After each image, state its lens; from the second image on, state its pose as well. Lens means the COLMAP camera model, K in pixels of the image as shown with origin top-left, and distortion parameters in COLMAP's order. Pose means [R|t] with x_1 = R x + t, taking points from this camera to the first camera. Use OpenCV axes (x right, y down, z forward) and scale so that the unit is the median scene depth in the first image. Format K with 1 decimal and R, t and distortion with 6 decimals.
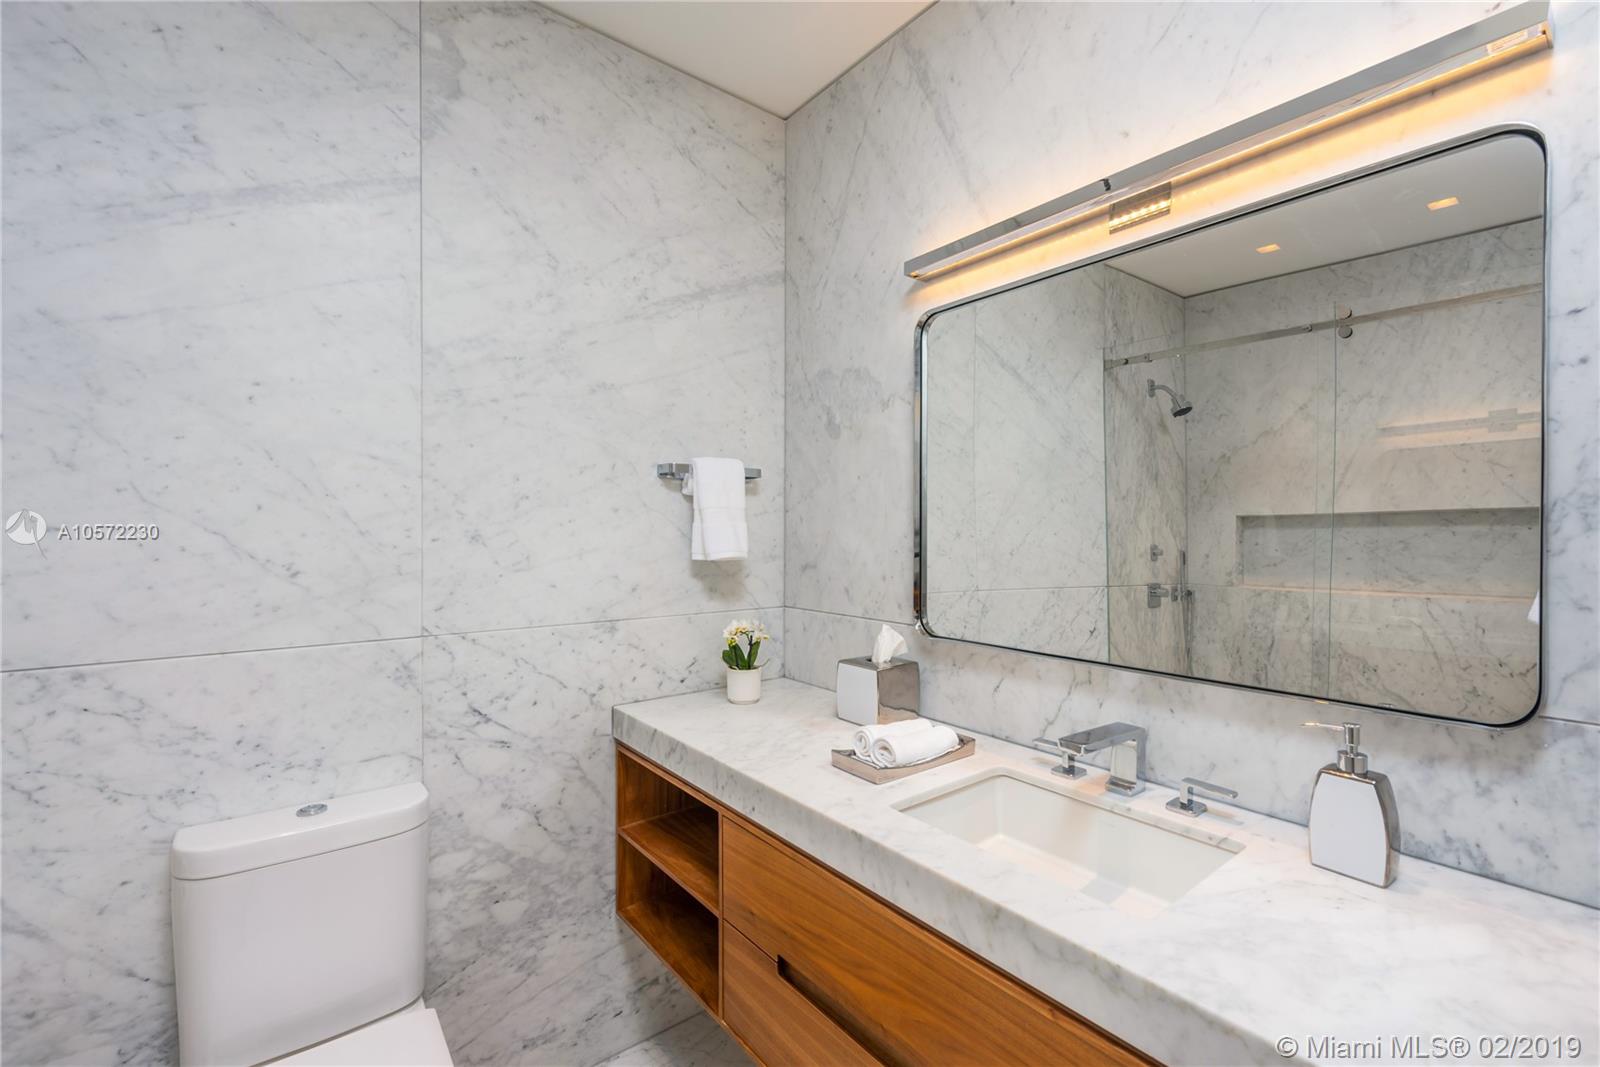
lens RADIAL K [[734.9, 0, 799.2], [0, 734.9, 529.3], [0, 0, 1]] dist [0.001176, -0.000172]
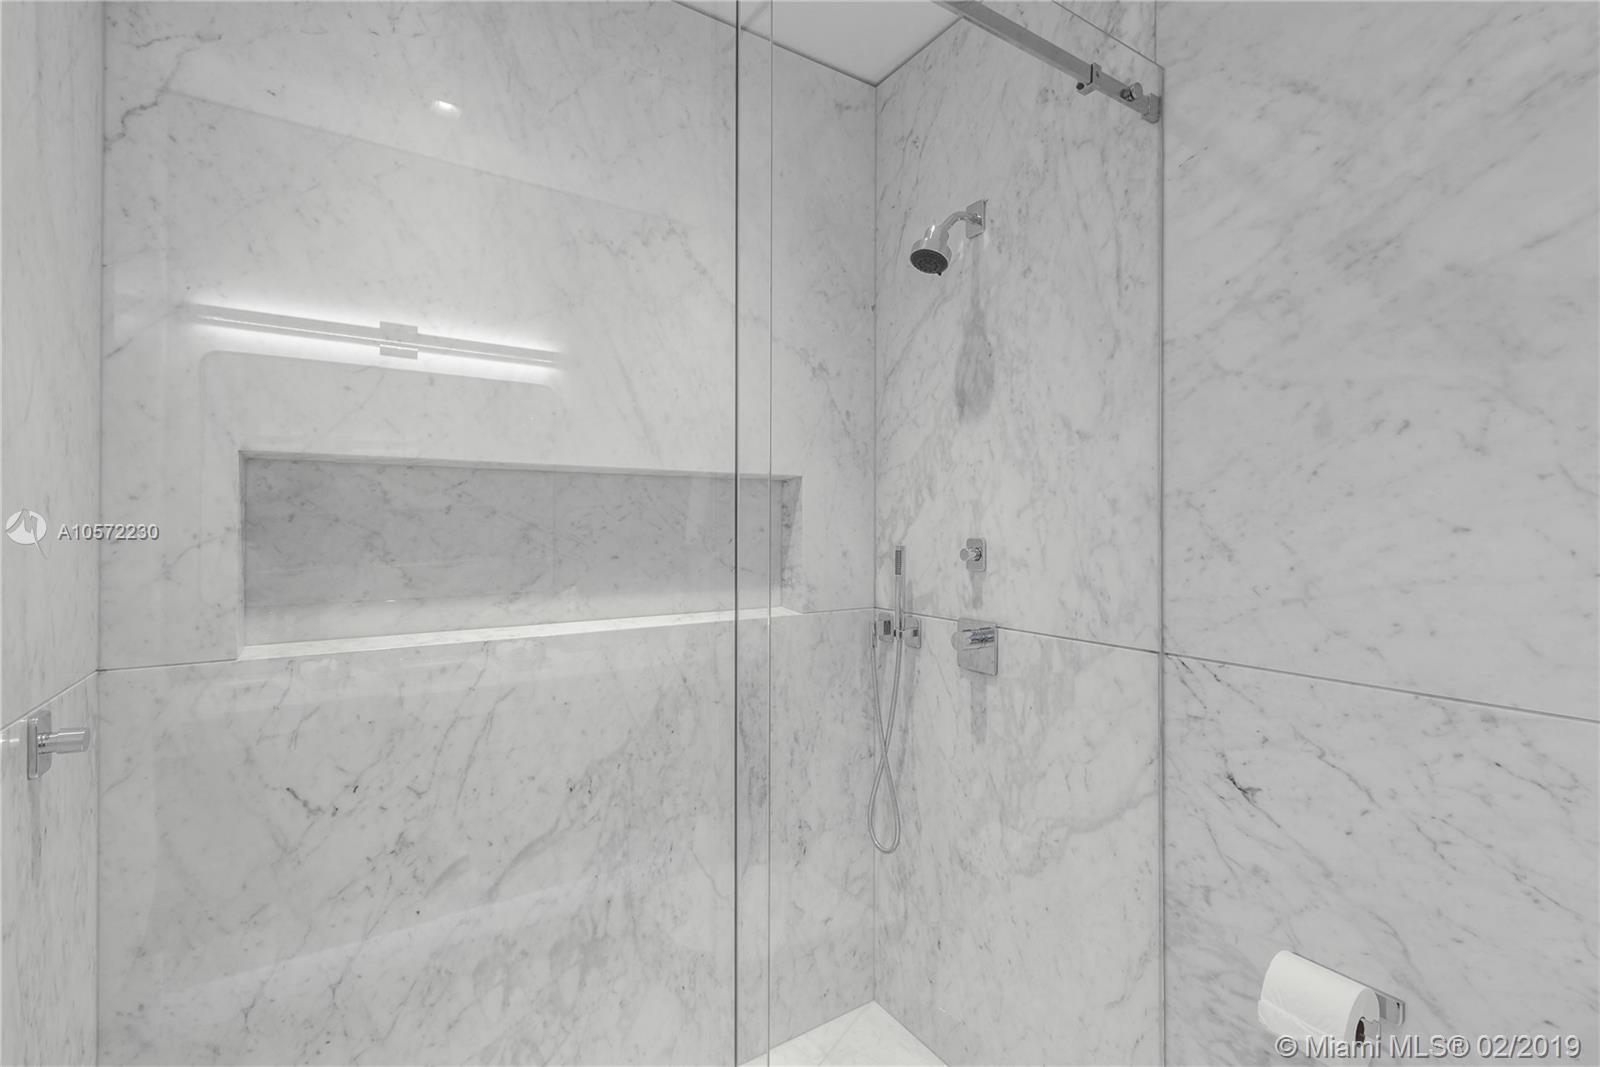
lens RADIAL K [[734.9, 0, 800.2], [0, 734.9, 524.8], [0, 0, 1]] dist [0.001176, -0.000172]
pose [[-0.053900, -0.002024, -0.998544, -0.161802], [-0.003909, 0.999991, -0.001816, -0.001195], [0.998539, 0.003805, -0.053908, 0.311686]]
